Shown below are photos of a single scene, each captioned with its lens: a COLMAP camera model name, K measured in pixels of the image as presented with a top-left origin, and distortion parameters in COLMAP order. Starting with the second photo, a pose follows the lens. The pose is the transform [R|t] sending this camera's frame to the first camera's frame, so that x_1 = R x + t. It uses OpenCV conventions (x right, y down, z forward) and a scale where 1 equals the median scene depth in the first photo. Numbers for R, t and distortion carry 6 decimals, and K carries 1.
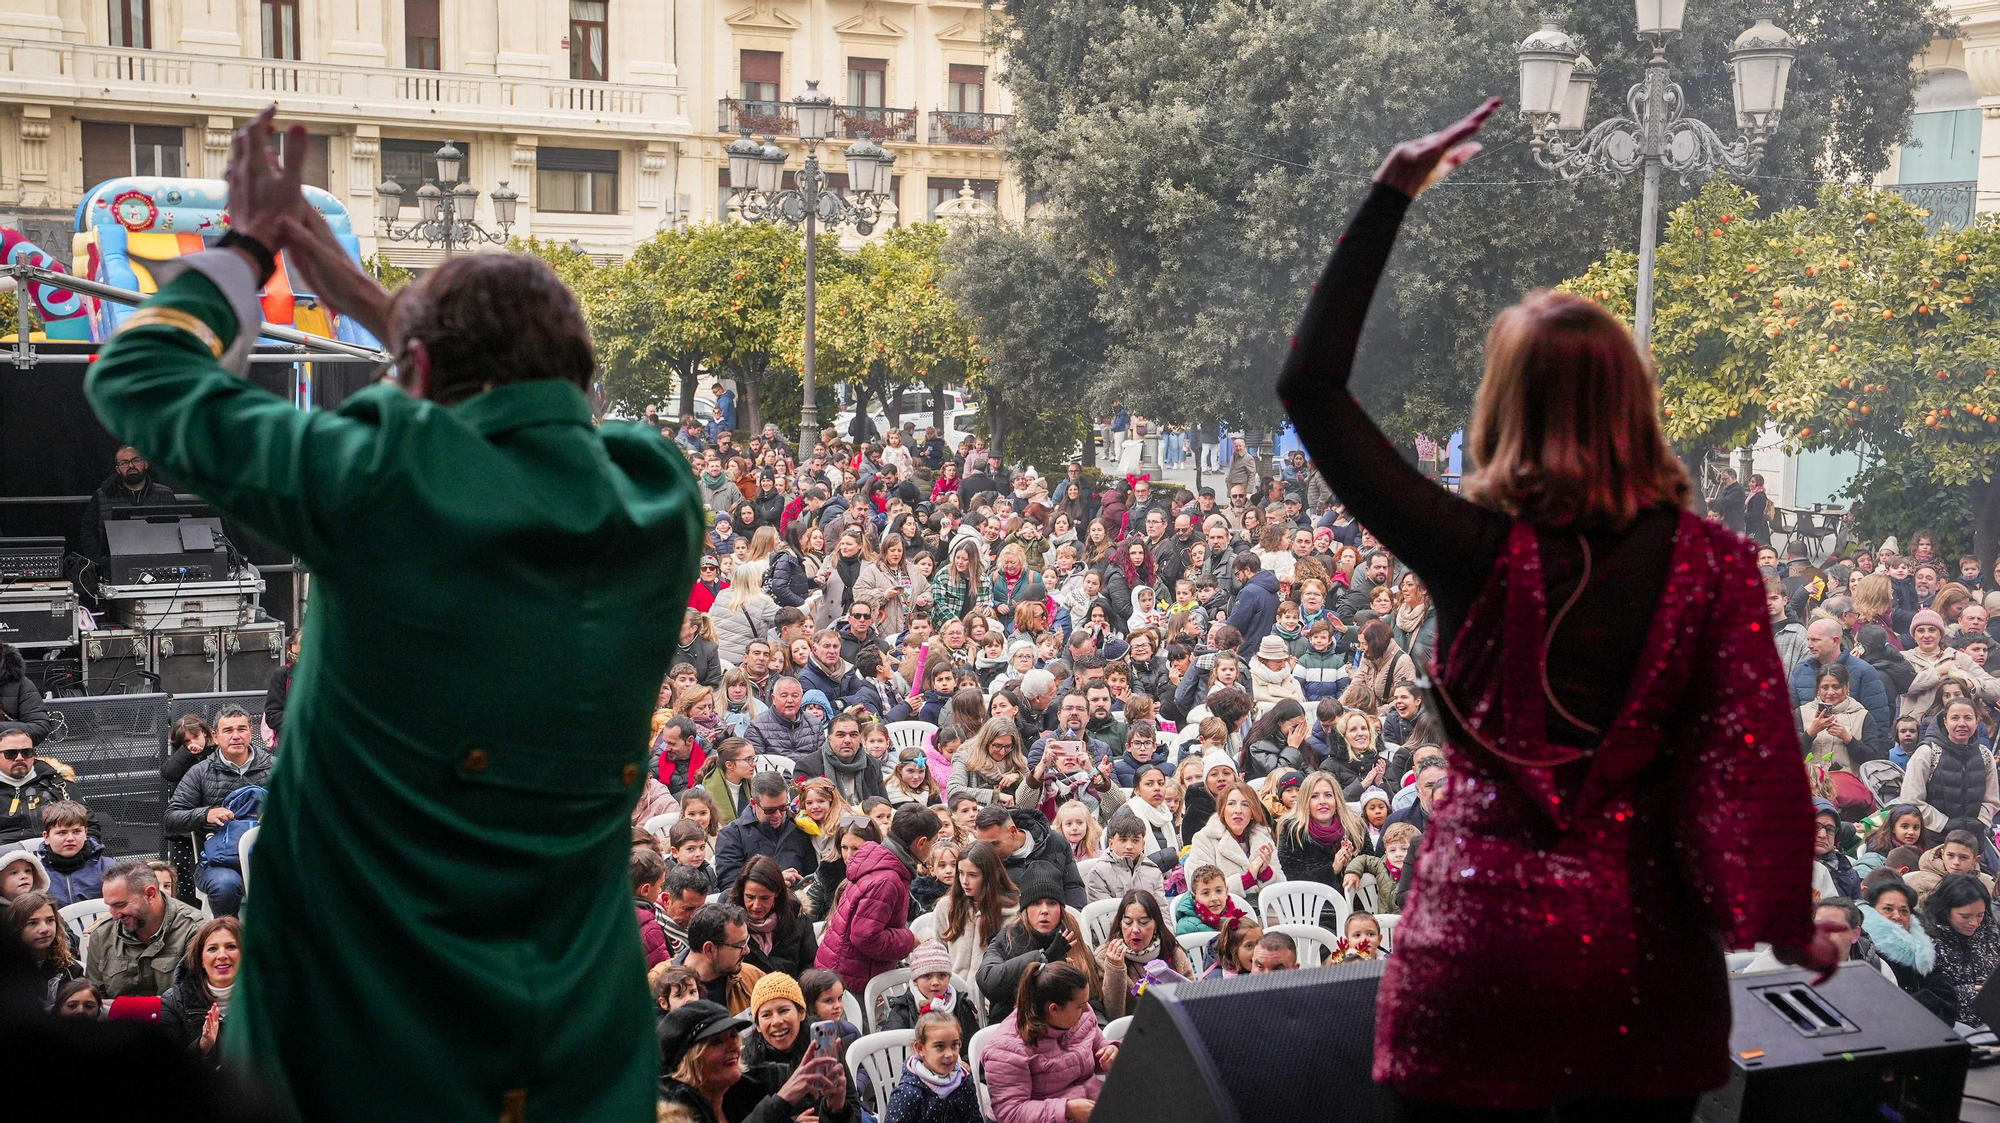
lens RADIAL K [[2771.1, 0, 1006.8], [0, 2771.1, 543.9], [0, 0, 1]] dist [0.189995, 0.000000]
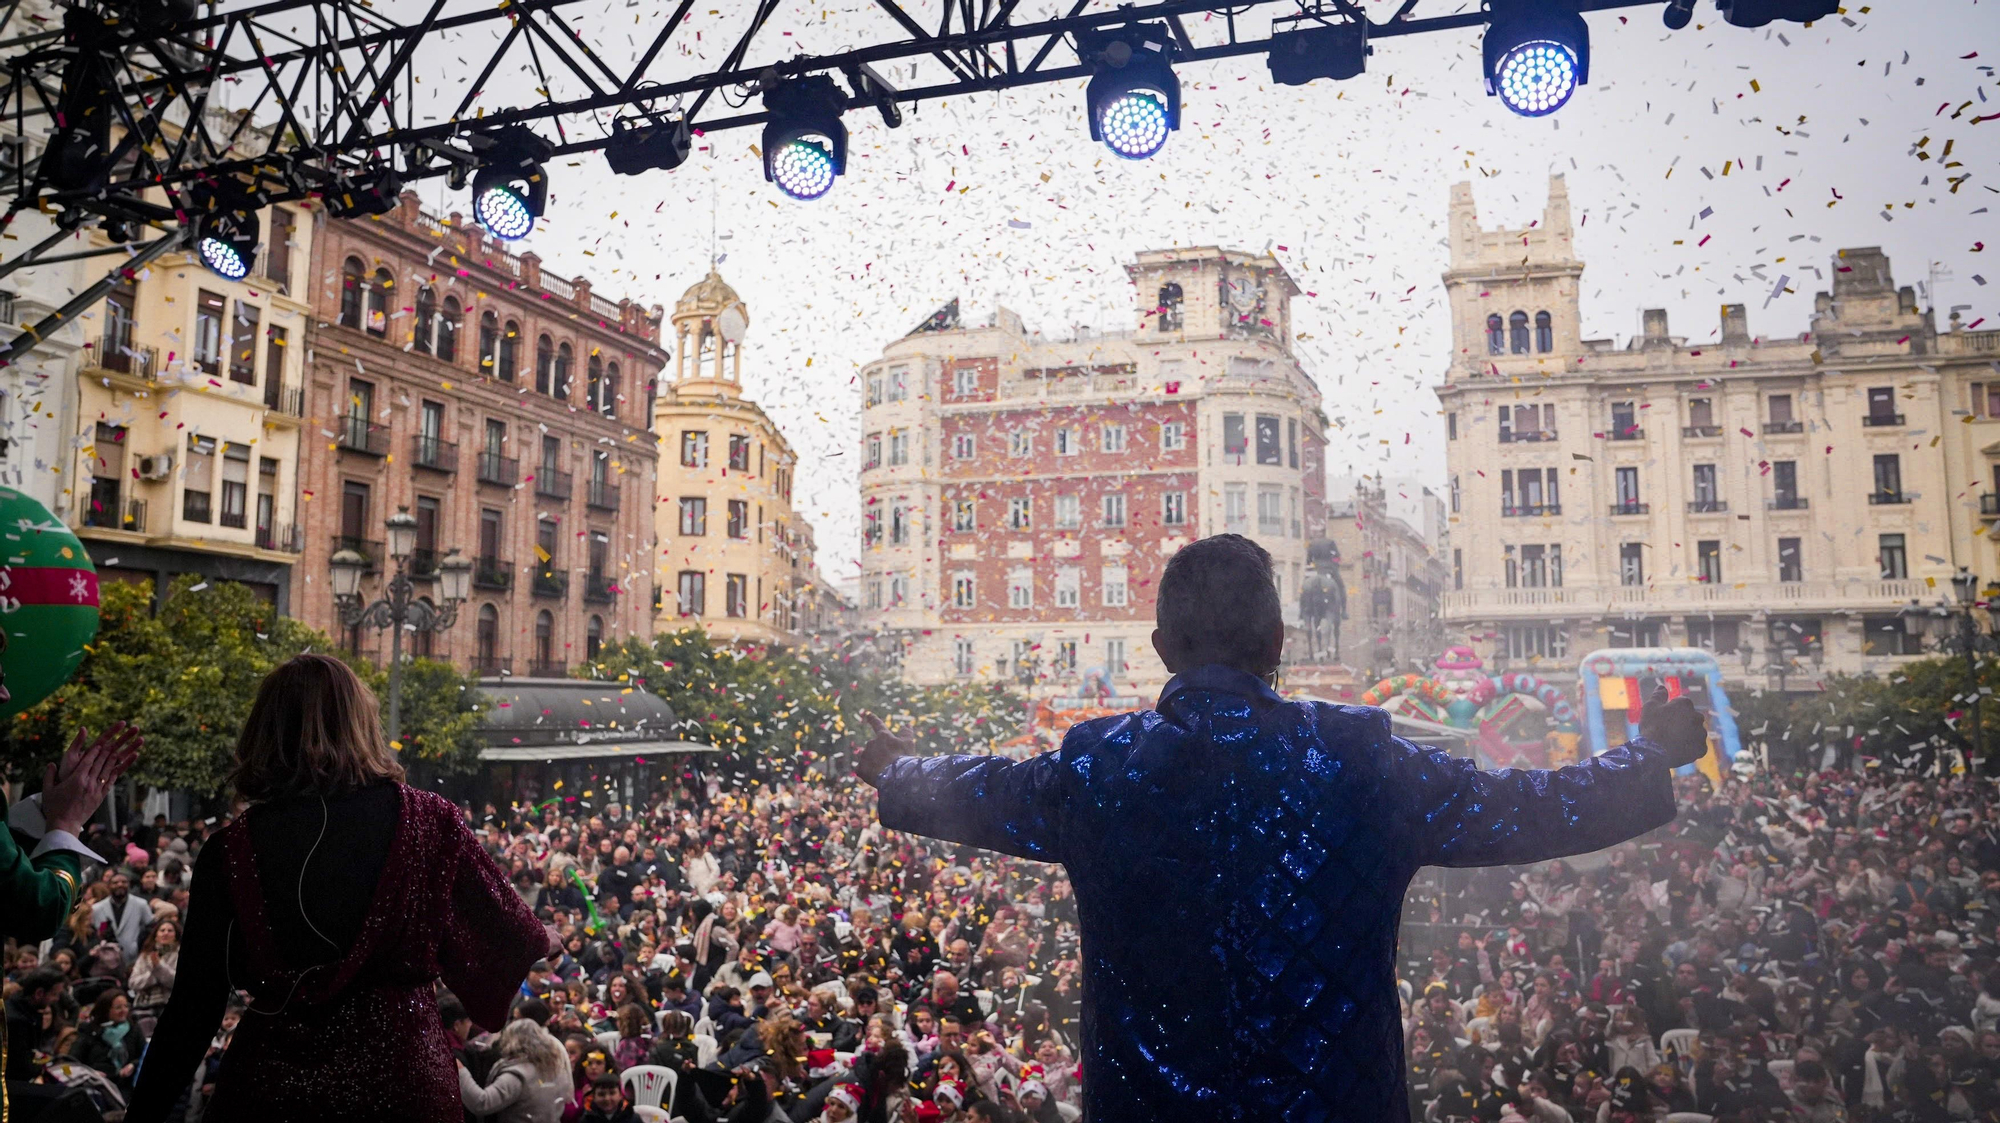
lens RADIAL K [[1390.1, 0, 1006.4], [0, 1390.1, 551.2], [0, 0, 1]] dist [-0.114883, 0.082905]
pose [[0.708011, -0.096492, -0.699578, 0.114644], [-0.049785, 0.981337, -0.185740, -0.002656], [0.704445, 0.166334, 0.689993, 0.088509]]
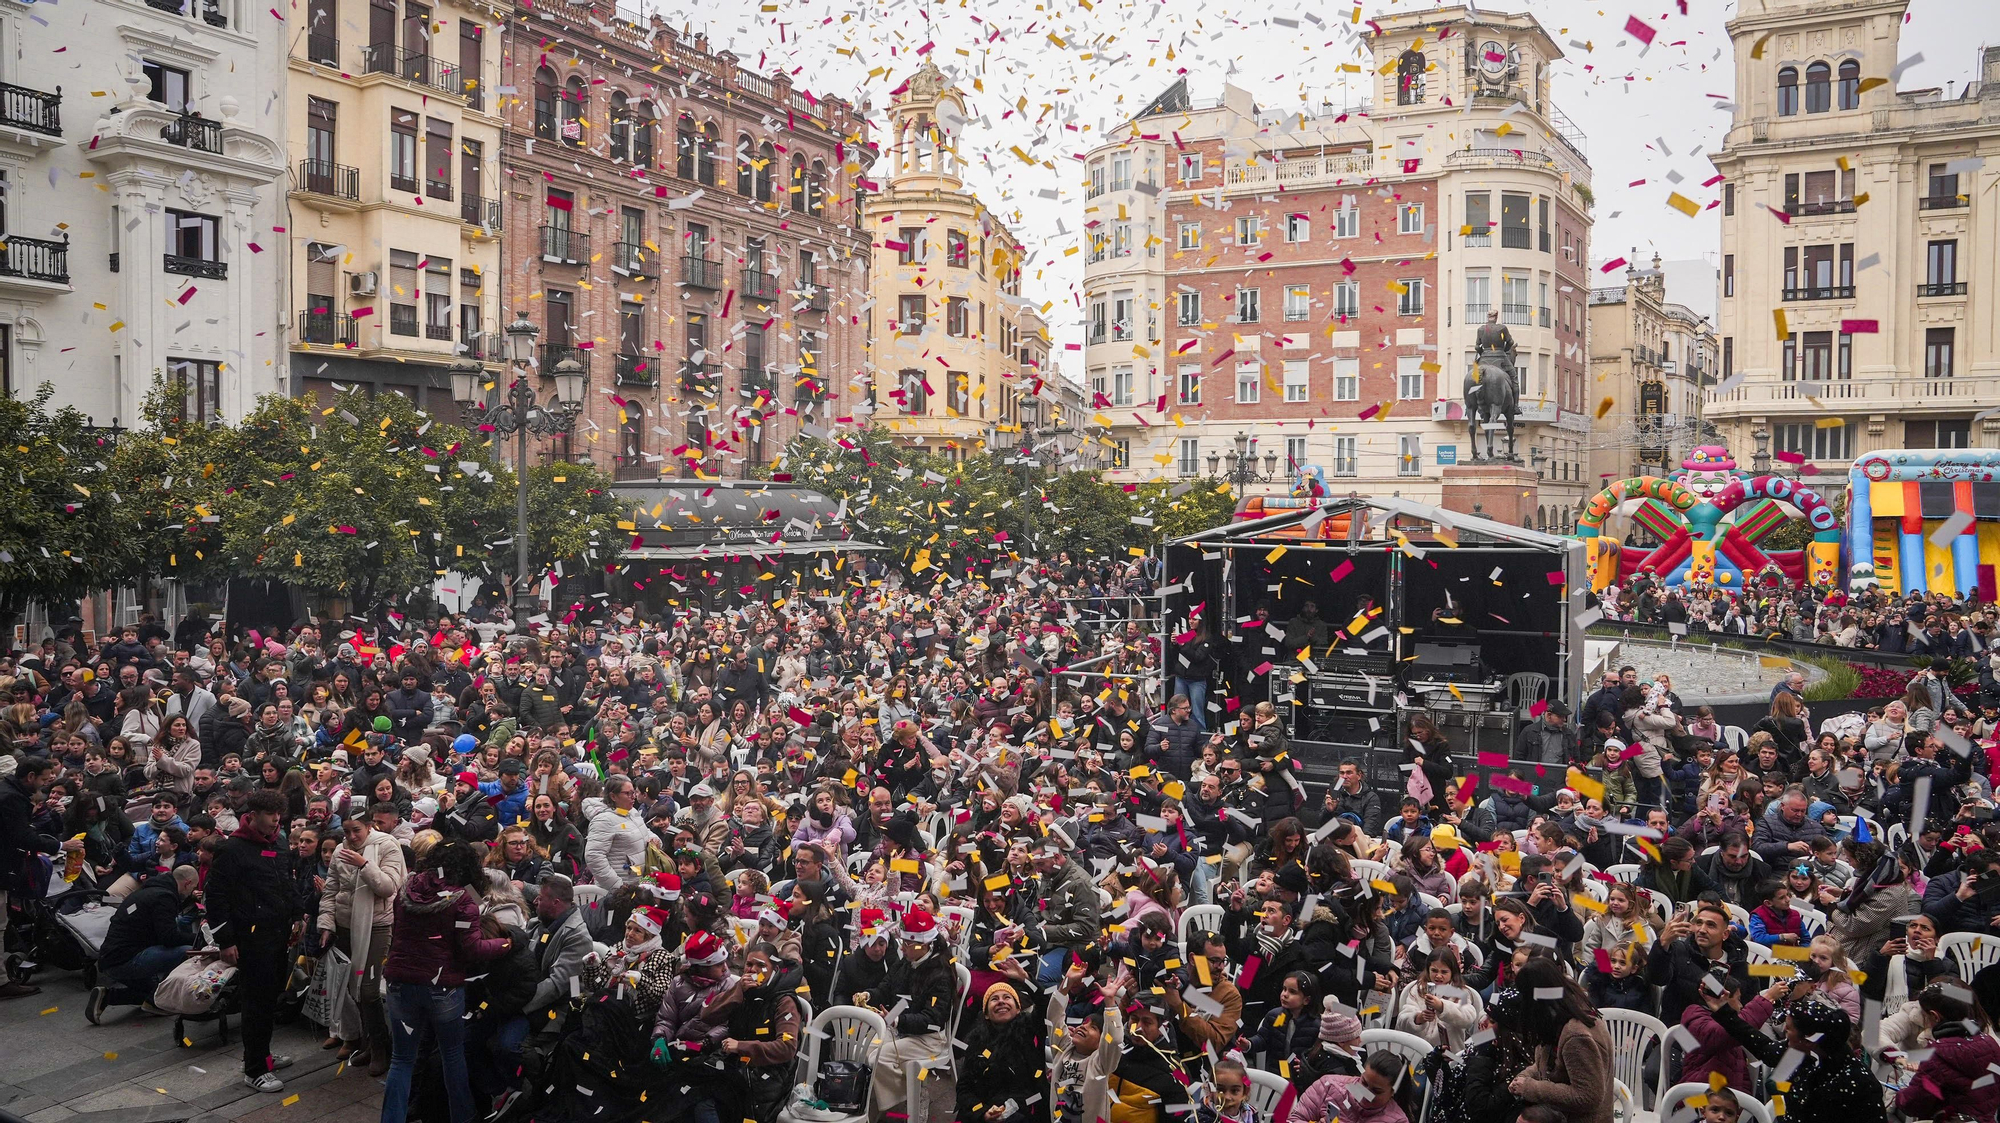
lens RADIAL K [[1390.1, 0, 995.5], [0, 1390.1, 558.4], [0, 0, 1]] dist [-0.114883, 0.082905]
pose [[0.551649, 0.017798, -0.833886, 0.142524], [-0.067645, 0.997434, -0.023462, -0.013433], [0.831329, 0.069351, 0.551437, 0.177375]]
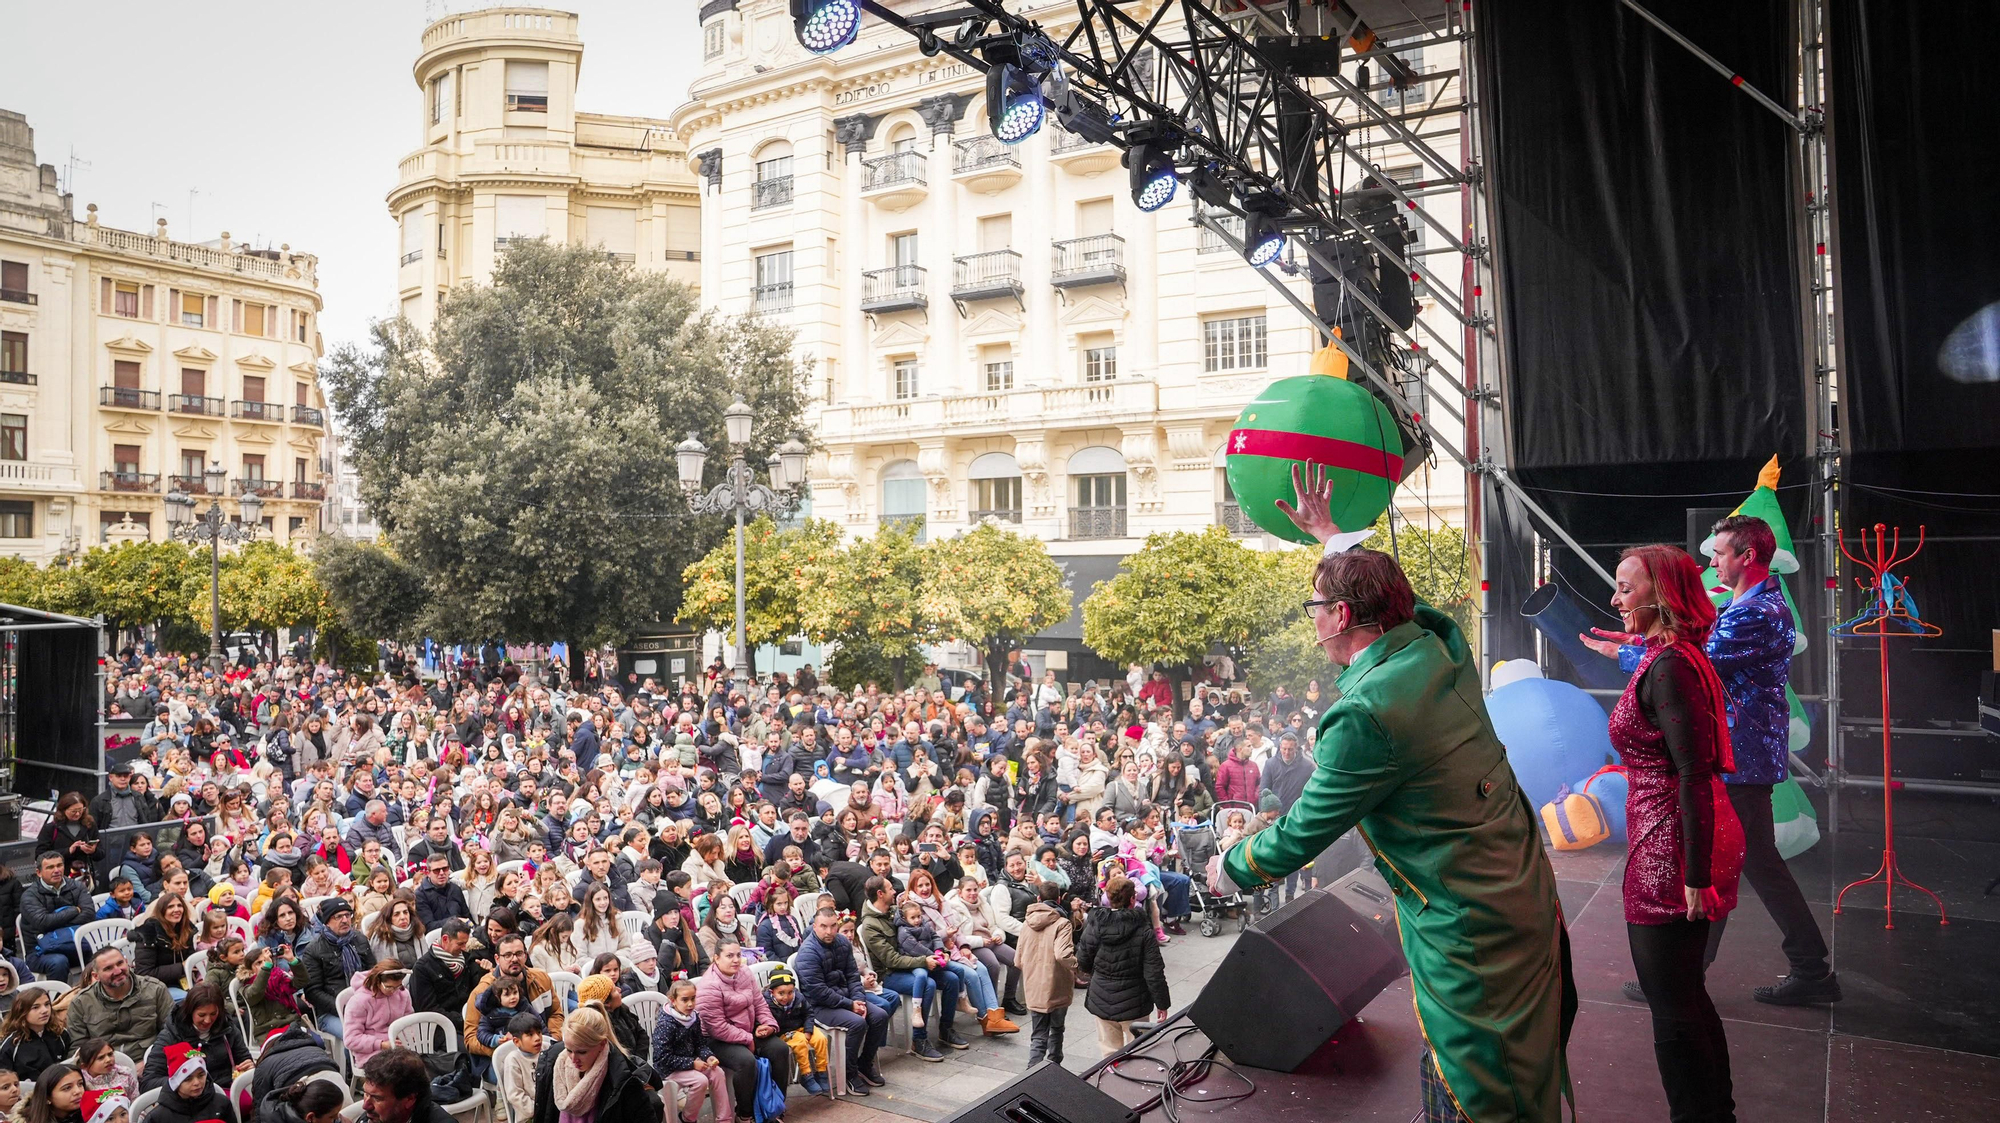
lens RADIAL K [[1390.1, 0, 979.3], [0, 1390.1, 549.4], [0, 0, 1]] dist [-0.114883, 0.082905]
pose [[0.872496, -0.016120, 0.488356, -0.089070], [0.067322, 0.993890, -0.087470, -0.004282], [-0.483962, 0.109194, 0.868250, 0.042043]]
